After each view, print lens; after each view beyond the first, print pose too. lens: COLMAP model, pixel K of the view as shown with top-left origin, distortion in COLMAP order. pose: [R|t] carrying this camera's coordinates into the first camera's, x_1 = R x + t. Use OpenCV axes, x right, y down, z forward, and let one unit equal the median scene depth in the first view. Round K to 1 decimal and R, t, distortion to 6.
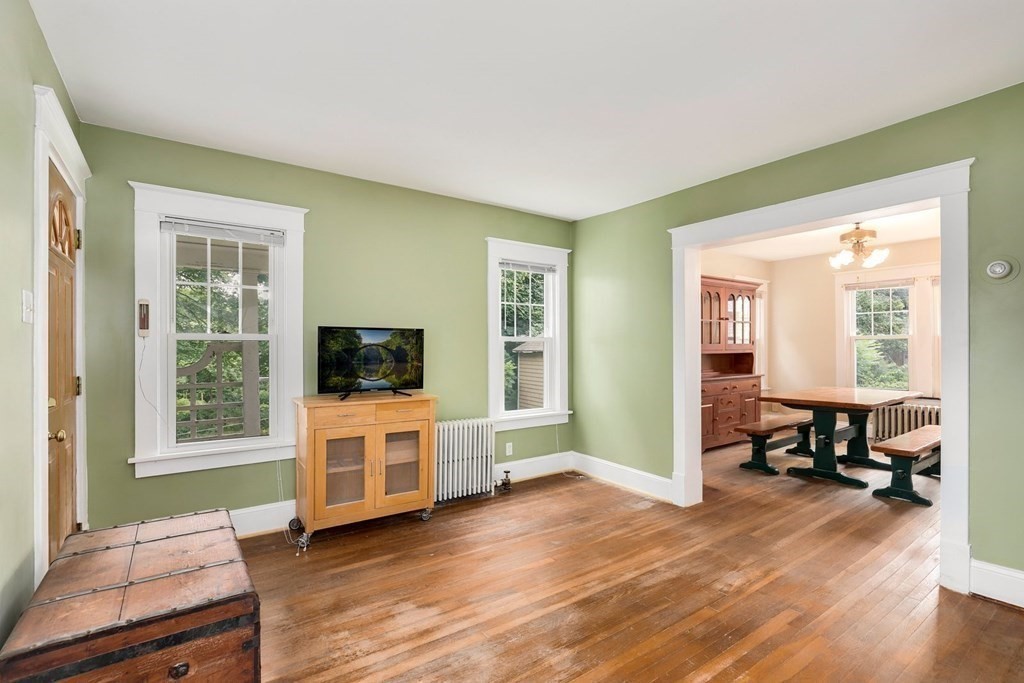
lens RADIAL K [[472.0, 0, 515.1], [0, 472.0, 349.6], [0, 0, 1]] dist [-0.024547, 0.002046]
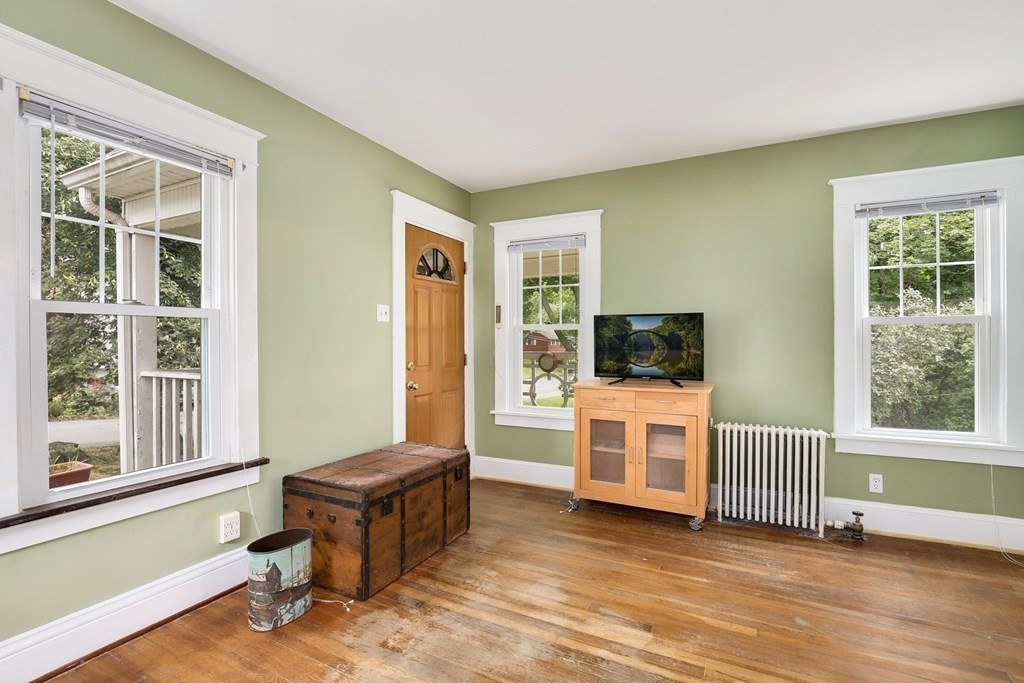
lens RADIAL K [[472.0, 0, 512.7], [0, 472.0, 341.3], [0, 0, 1]] dist [-0.024547, 0.002046]
pose [[0.458019, 0.000764, -0.888942, 0.455250], [-0.000472, 1.000000, 0.000616, 0.010536], [0.888942, 0.000137, 0.458020, 0.312877]]
